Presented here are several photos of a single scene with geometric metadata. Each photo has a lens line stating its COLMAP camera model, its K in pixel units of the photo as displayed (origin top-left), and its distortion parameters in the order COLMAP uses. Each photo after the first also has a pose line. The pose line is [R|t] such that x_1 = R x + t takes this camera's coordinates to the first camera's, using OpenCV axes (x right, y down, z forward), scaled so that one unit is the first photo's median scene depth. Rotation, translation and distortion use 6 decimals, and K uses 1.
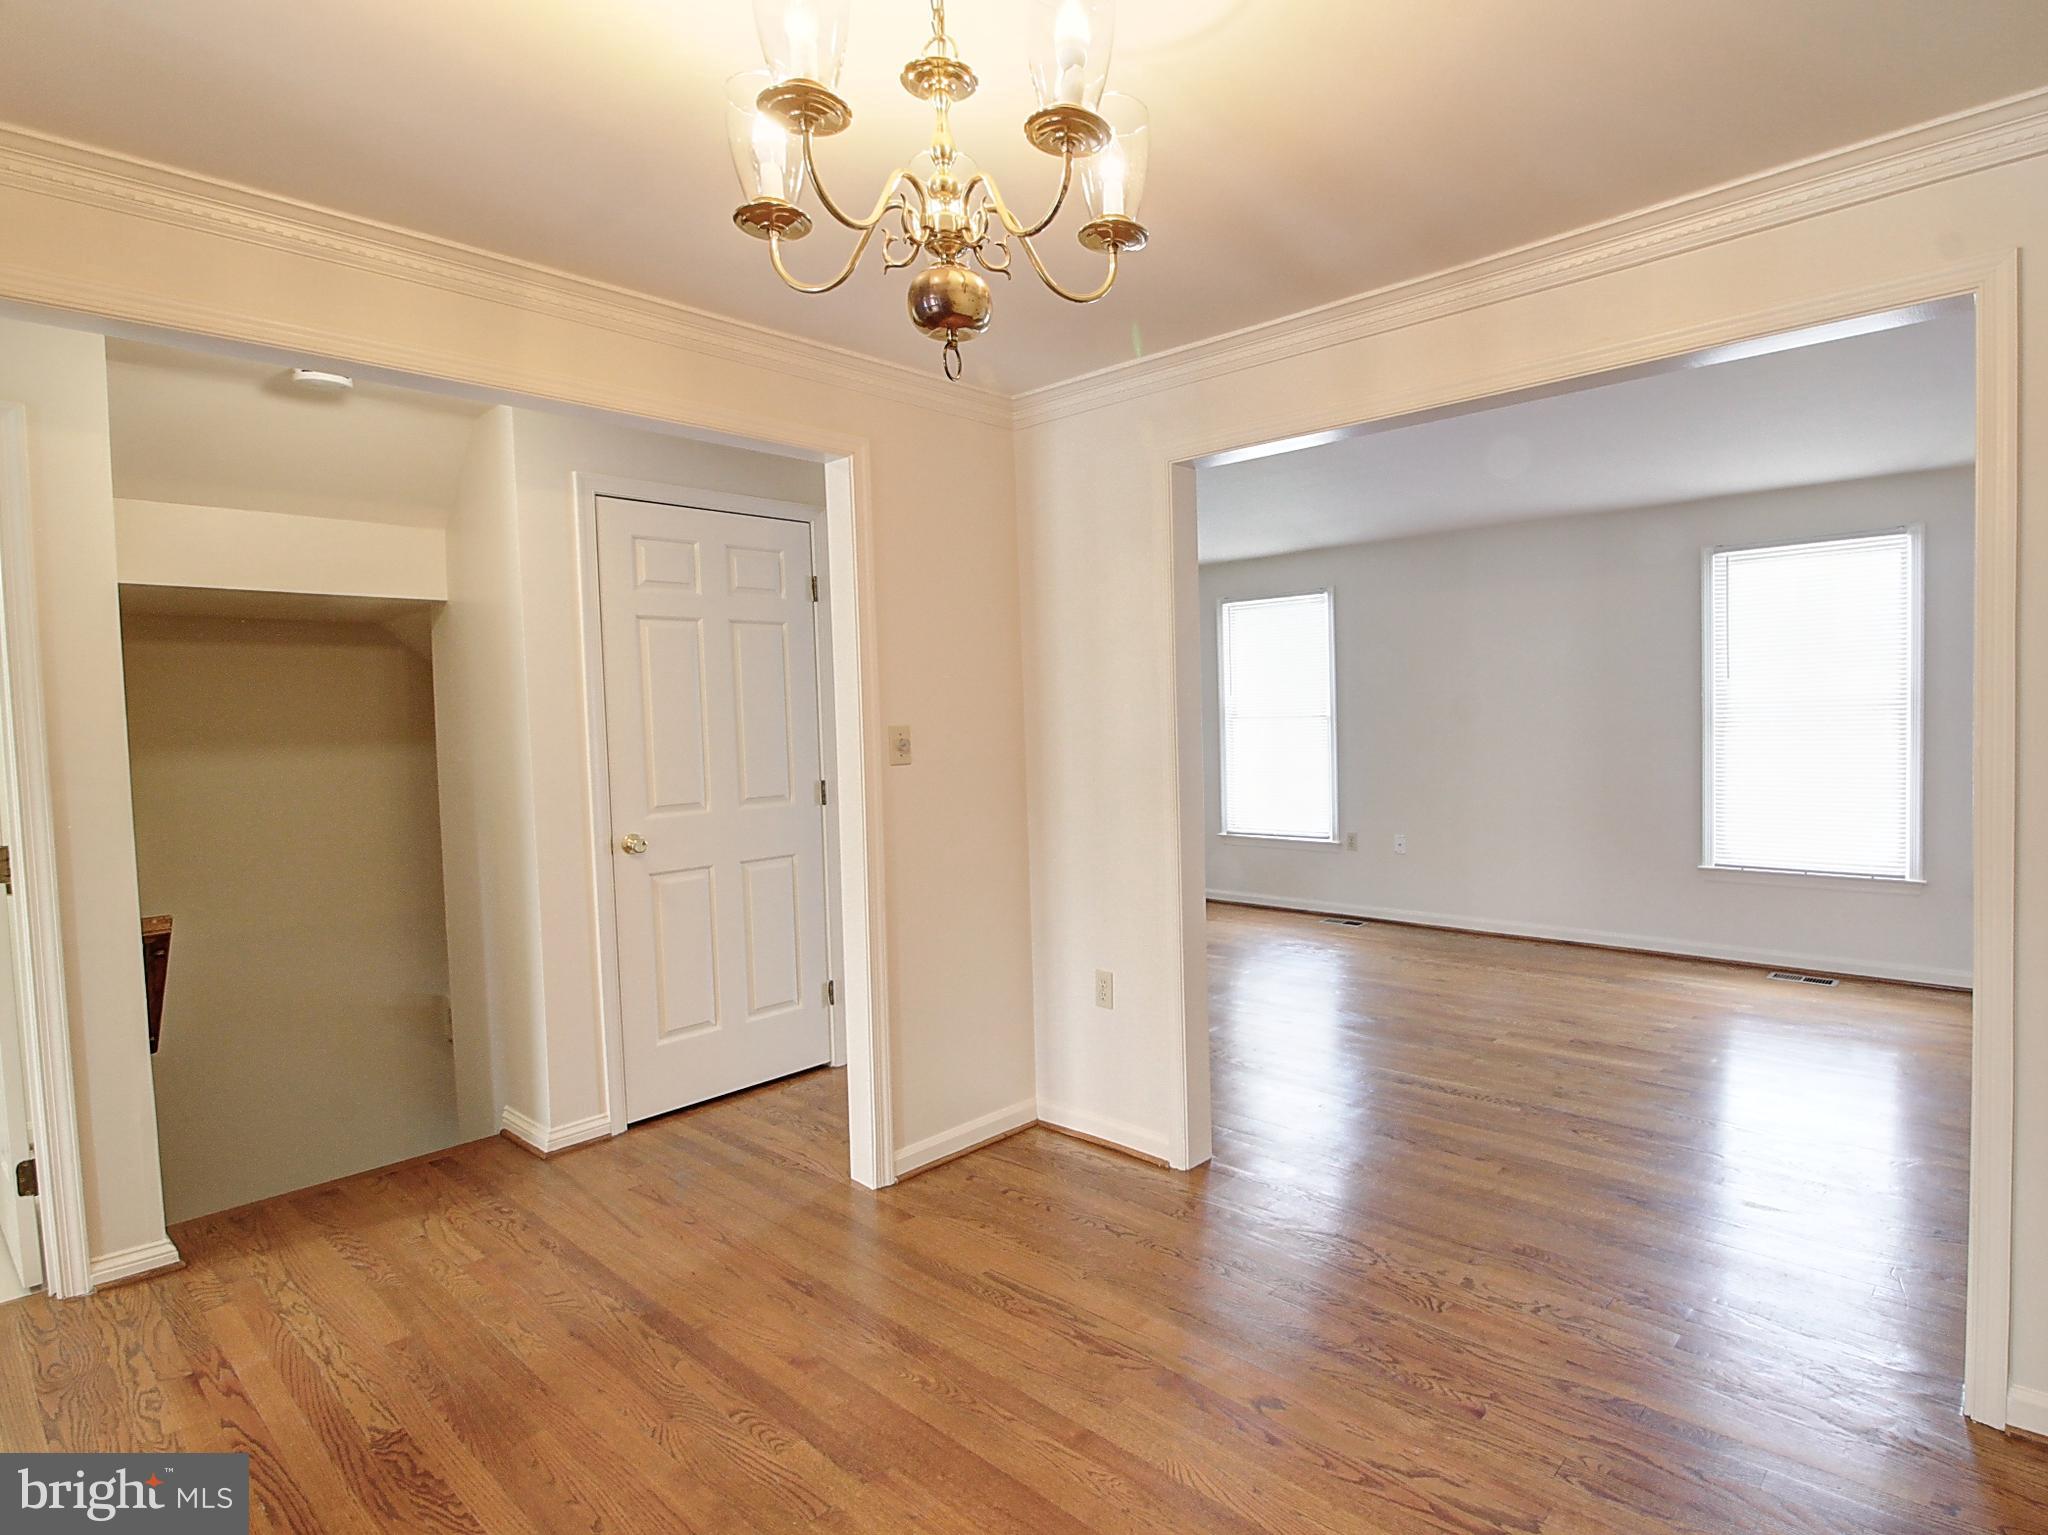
lens RADIAL K [[1107.5, 0, 1112.2], [0, 1107.5, 767.8], [0, 0, 1]] dist [-0.004034, -0.000976]
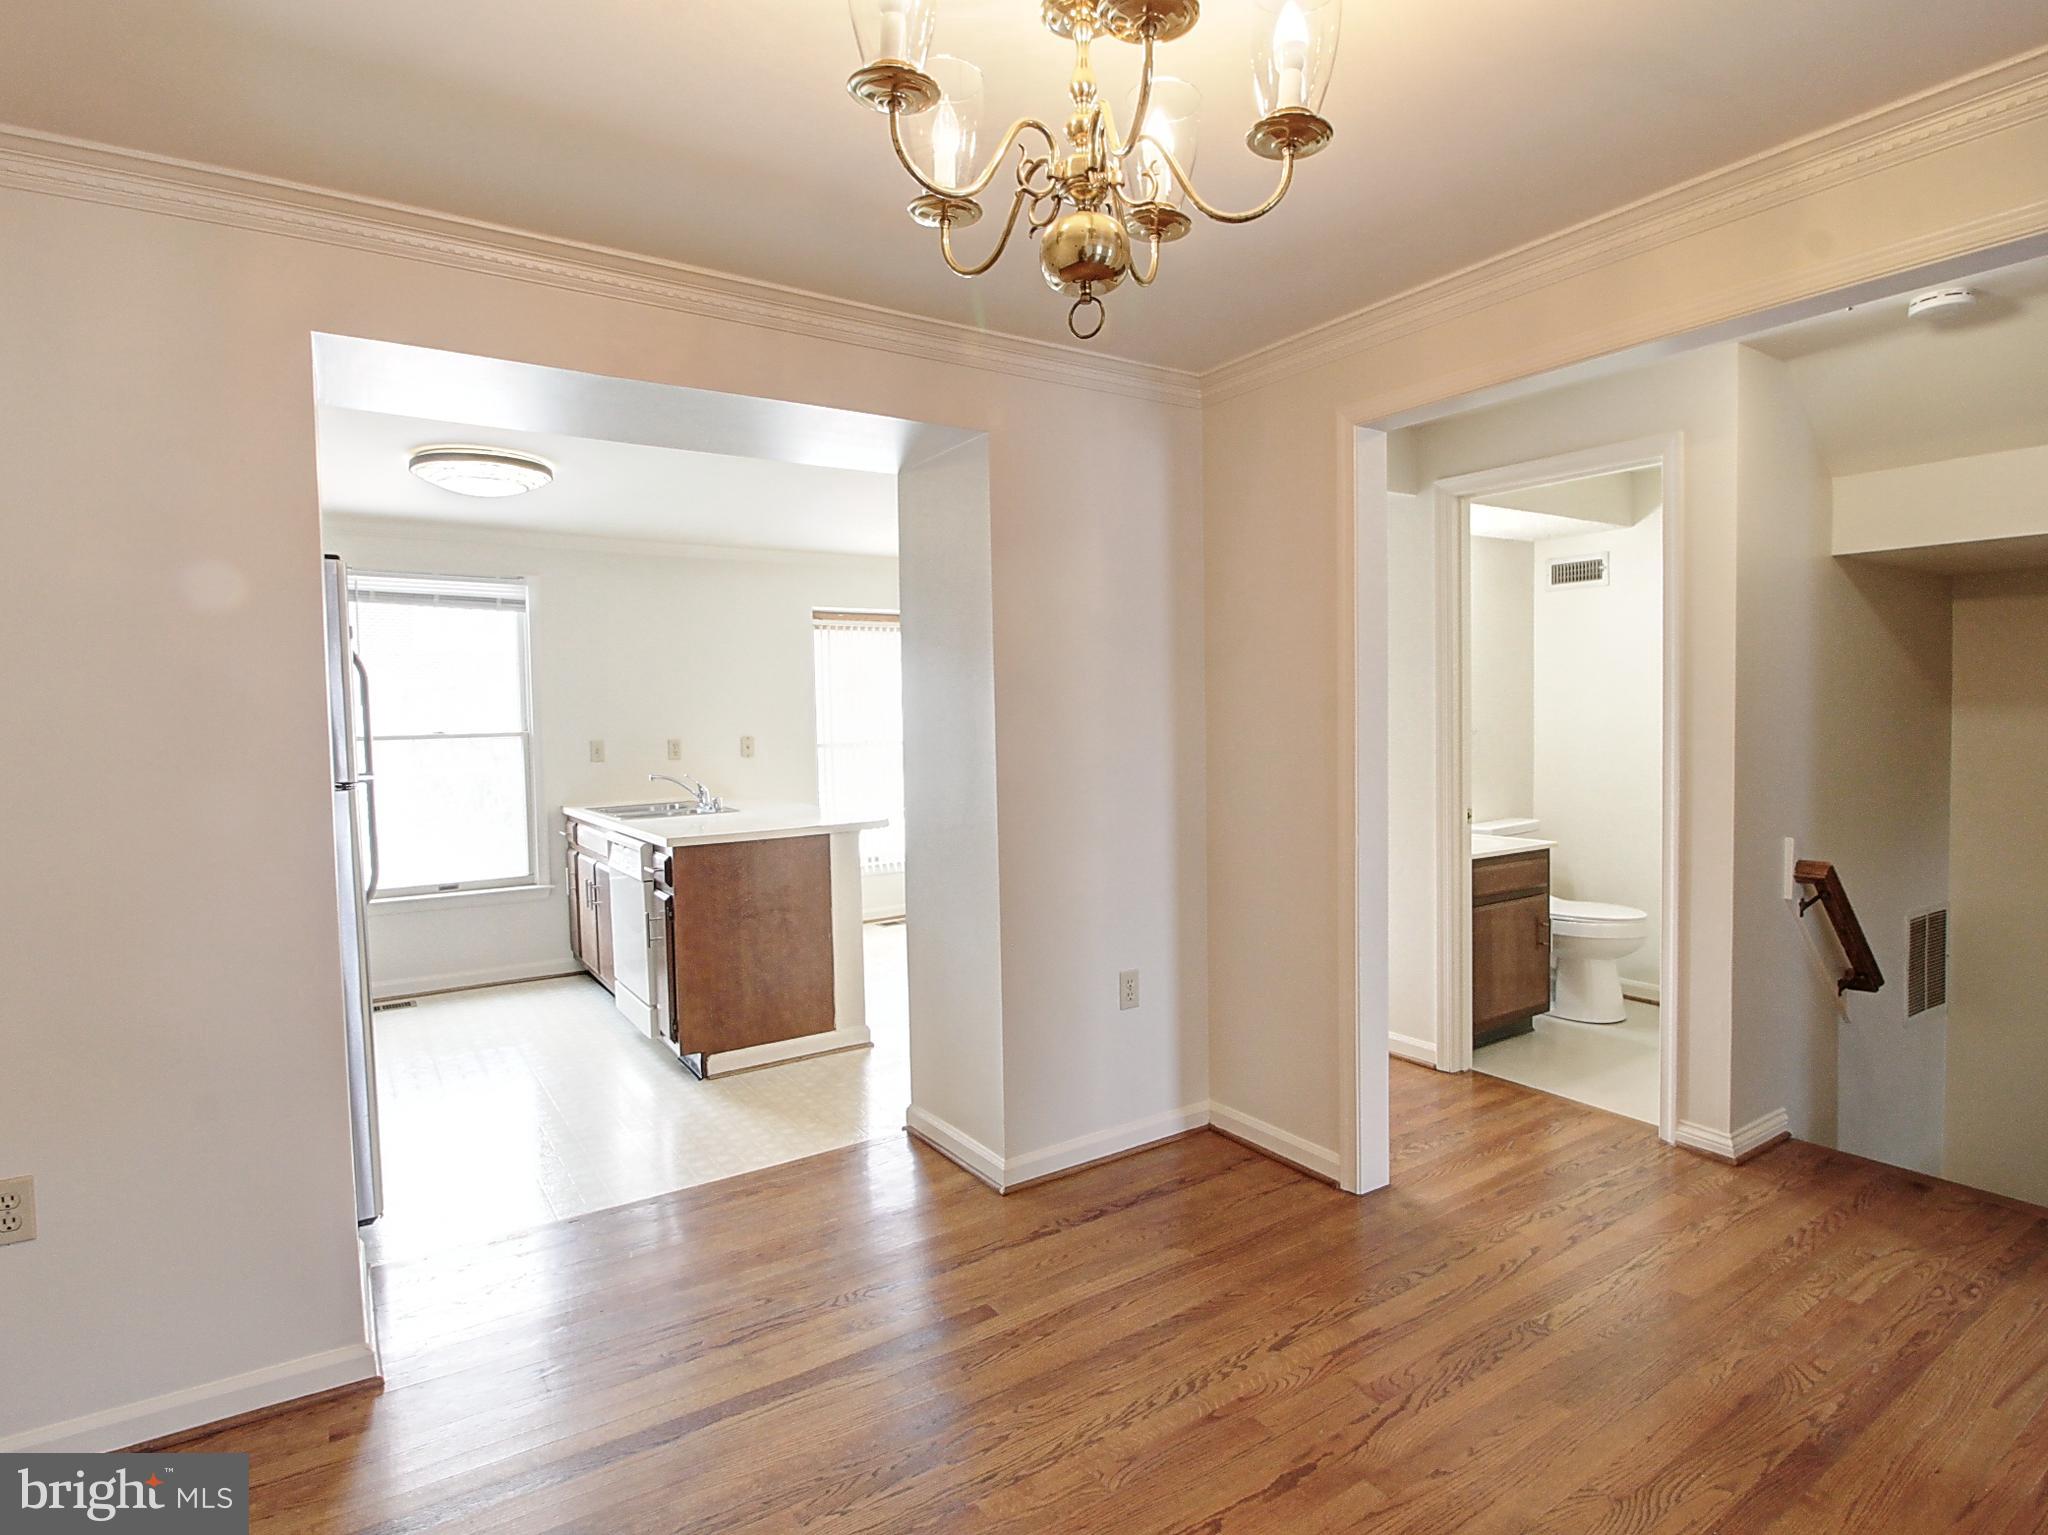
lens RADIAL K [[1107.5, 0, 1112.2], [0, 1107.5, 767.8], [0, 0, 1]] dist [-0.004034, -0.000976]
pose [[-0.213008, 0.078472, -0.973894, 0.382468], [-0.026602, 0.995934, 0.086066, -0.037210], [0.976688, 0.044240, -0.210054, 0.608866]]
